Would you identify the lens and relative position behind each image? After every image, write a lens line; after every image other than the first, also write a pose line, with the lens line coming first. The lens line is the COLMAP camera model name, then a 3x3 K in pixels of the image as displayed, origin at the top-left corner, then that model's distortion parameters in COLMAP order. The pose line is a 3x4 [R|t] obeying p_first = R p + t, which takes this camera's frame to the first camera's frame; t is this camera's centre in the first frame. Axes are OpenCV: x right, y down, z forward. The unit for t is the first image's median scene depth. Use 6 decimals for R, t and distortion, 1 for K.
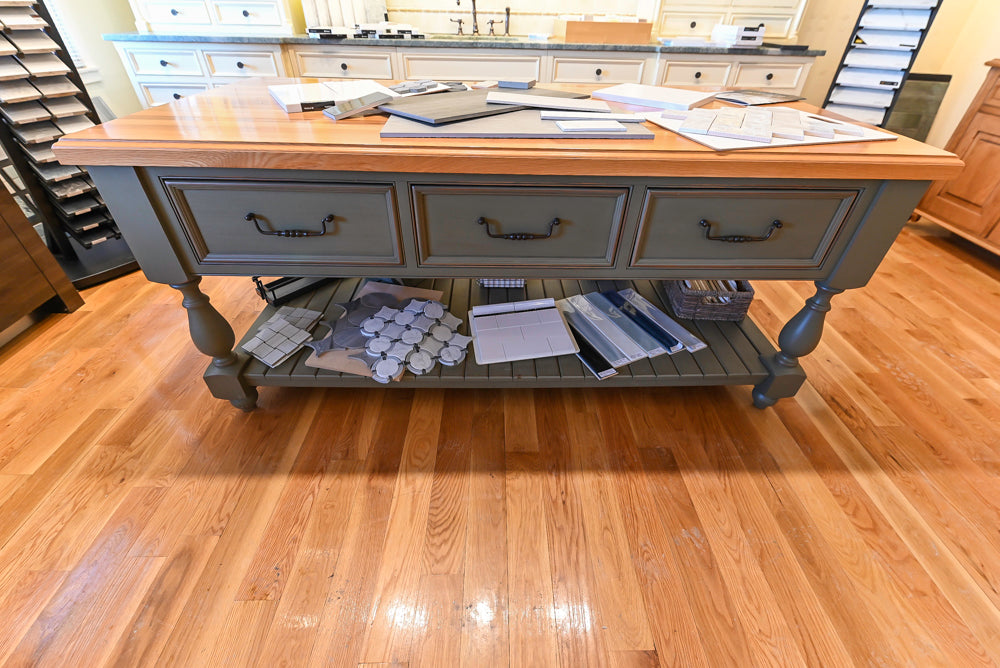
lens RADIAL K [[415.6, 0, 499.2], [0, 415.6, 325.3], [0, 0, 1]] dist [0.003799, -0.005914]
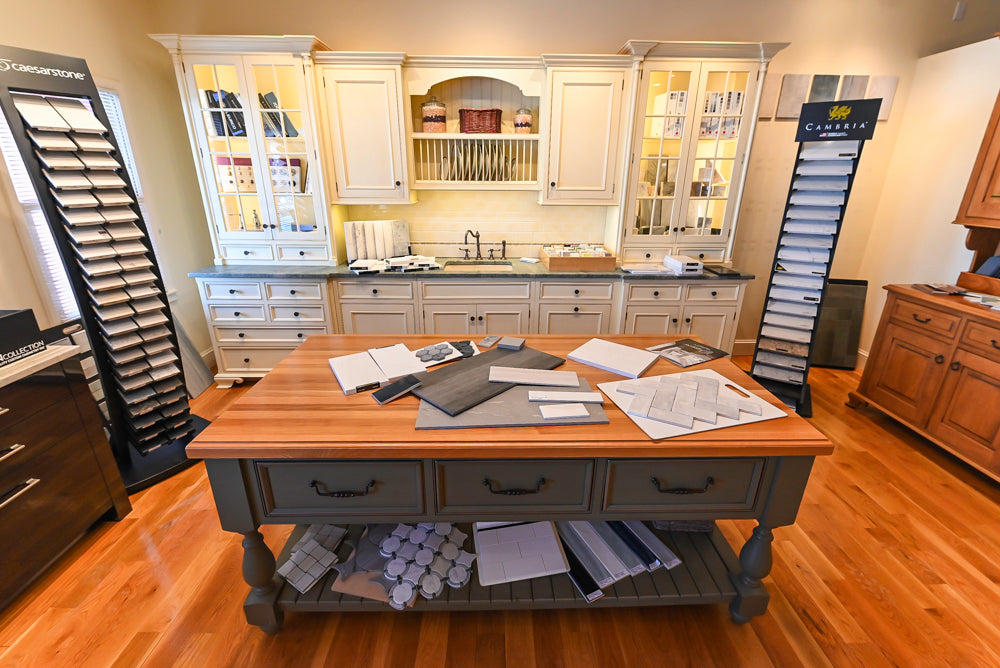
lens RADIAL K [[415.6, 0, 498.5], [0, 415.6, 329.7], [0, 0, 1]] dist [0.003799, -0.005914]
pose [[0.999968, -0.007899, 0.001182, 0.000100], [0.007882, 0.952043, -0.305862, -0.217089], [0.001291, 0.305862, 0.952075, -0.289905]]
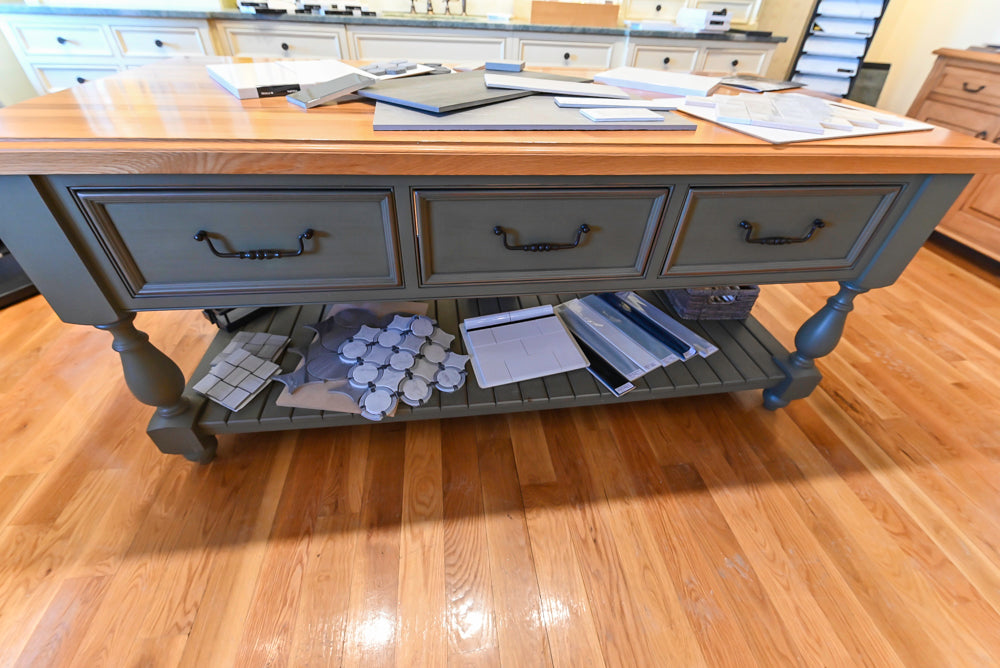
lens RADIAL K [[415.6, 0, 496.4], [0, 415.6, 324.8], [0, 0, 1]] dist [0.003799, -0.005914]
pose [[0.992691, -0.056494, 0.106646, -0.100615], [0.053968, 0.998193, 0.026431, -0.059064], [-0.107947, -0.020482, 0.993946, 0.116522]]
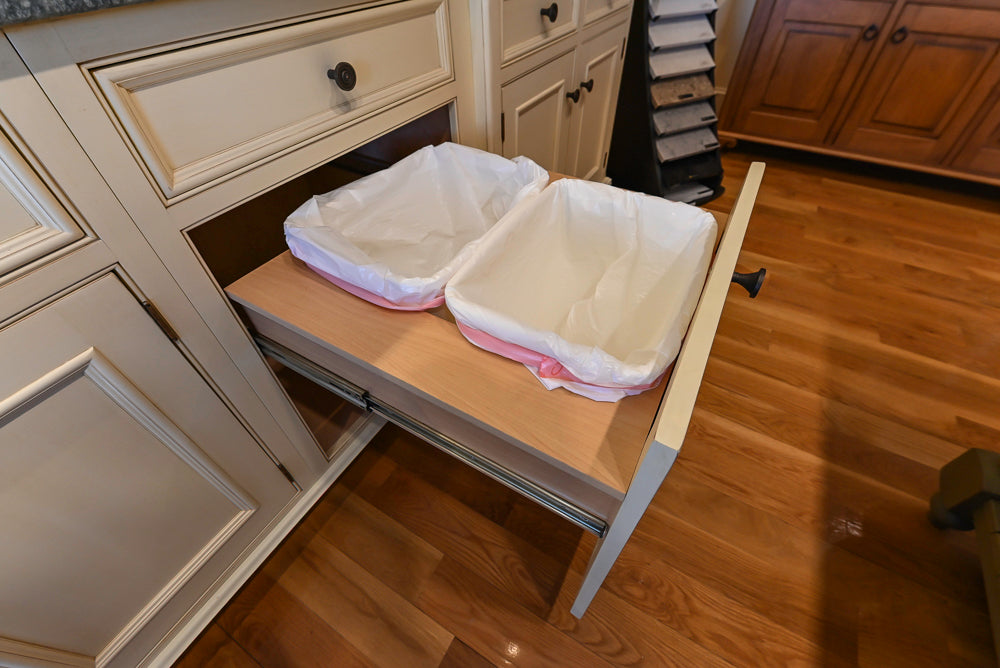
lens RADIAL K [[415.6, 0, 496.4], [0, 415.6, 321.6], [0, 0, 1]] dist [0.003799, -0.005914]
pose [[0.537758, -0.608954, 0.583088, 0.111062], [0.538757, 0.780175, 0.317911, -0.962232], [-0.648504, 0.143184, 0.747623, 1.430767]]
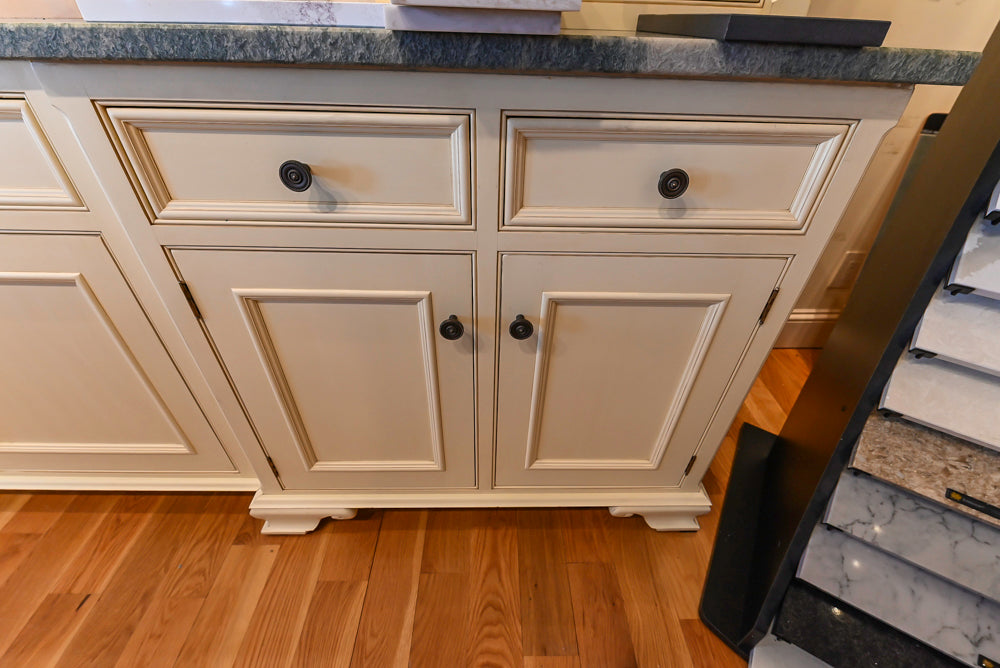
lens RADIAL K [[415.6, 0, 497.4], [0, 415.6, 335.4], [0, 0, 1]] dist [0.003799, -0.005914]
pose [[0.999956, 0.002947, 0.008958, 1.035151], [-0.002812, 0.999882, -0.015078, -0.957959], [-0.009001, 0.015052, 0.999846, 1.470803]]
